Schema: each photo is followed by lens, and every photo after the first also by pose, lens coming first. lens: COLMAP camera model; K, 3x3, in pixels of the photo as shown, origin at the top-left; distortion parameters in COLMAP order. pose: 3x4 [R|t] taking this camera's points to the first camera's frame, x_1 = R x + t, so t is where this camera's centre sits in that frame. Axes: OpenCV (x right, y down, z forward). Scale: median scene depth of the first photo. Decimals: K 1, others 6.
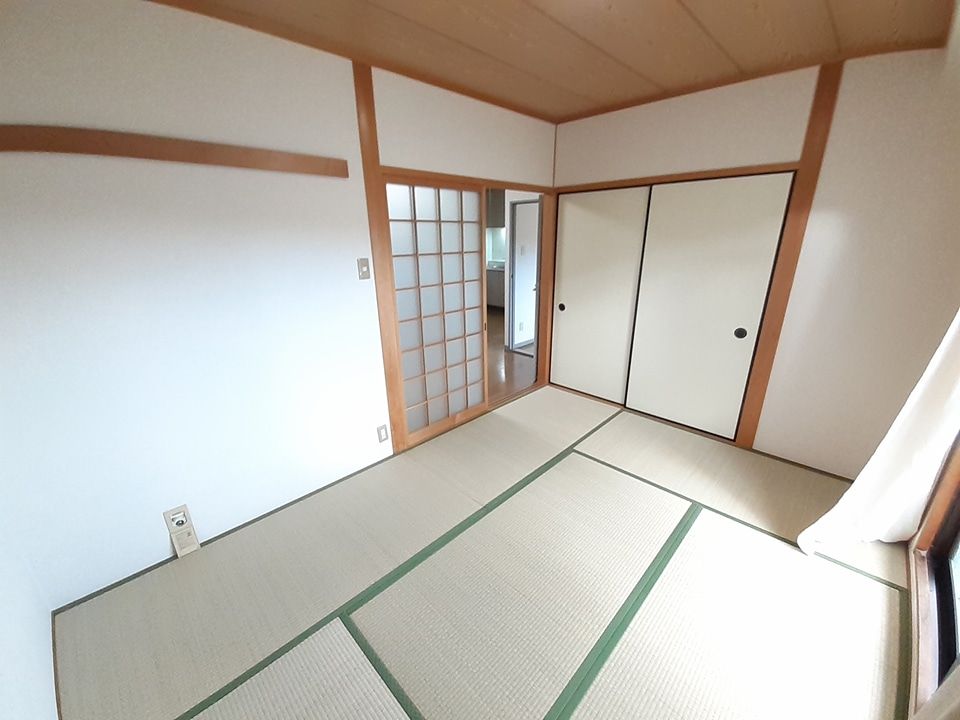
lens RADIAL K [[382.2, 0, 487.6], [0, 382.2, 364.9], [0, 0, 1]] dist [0.015501, -0.016736]
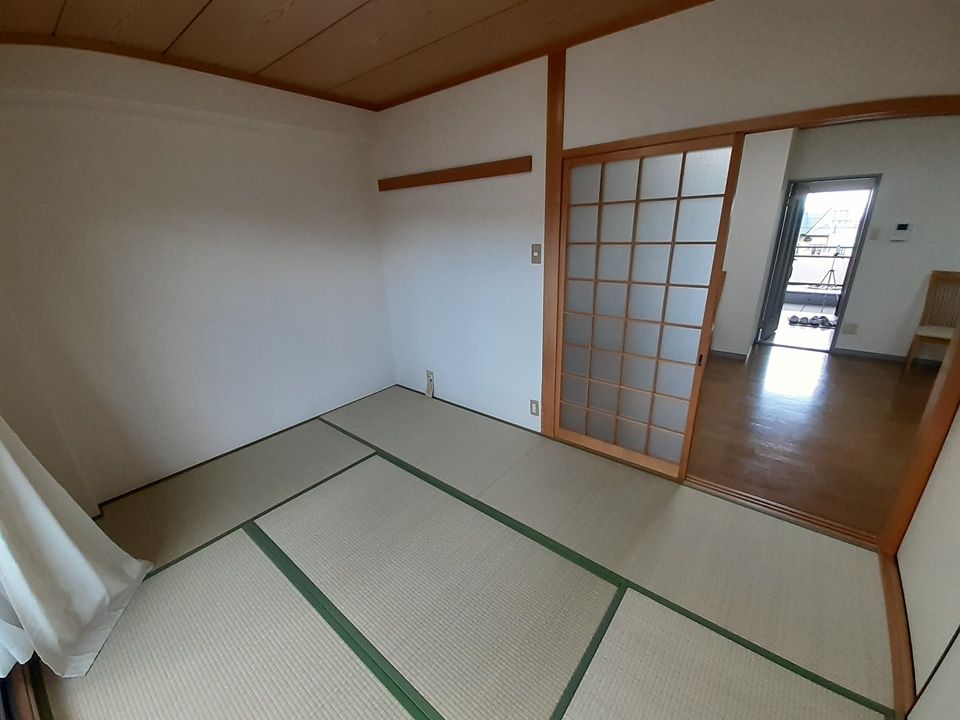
lens RADIAL K [[382.2, 0, 487.6], [0, 382.2, 364.9], [0, 0, 1]] dist [0.015501, -0.016736]
pose [[0.083008, 0.340387, -0.936614, 0.794579], [-0.291990, 0.906917, 0.303717, -0.255059], [0.952812, 0.248271, 0.174671, 0.756986]]
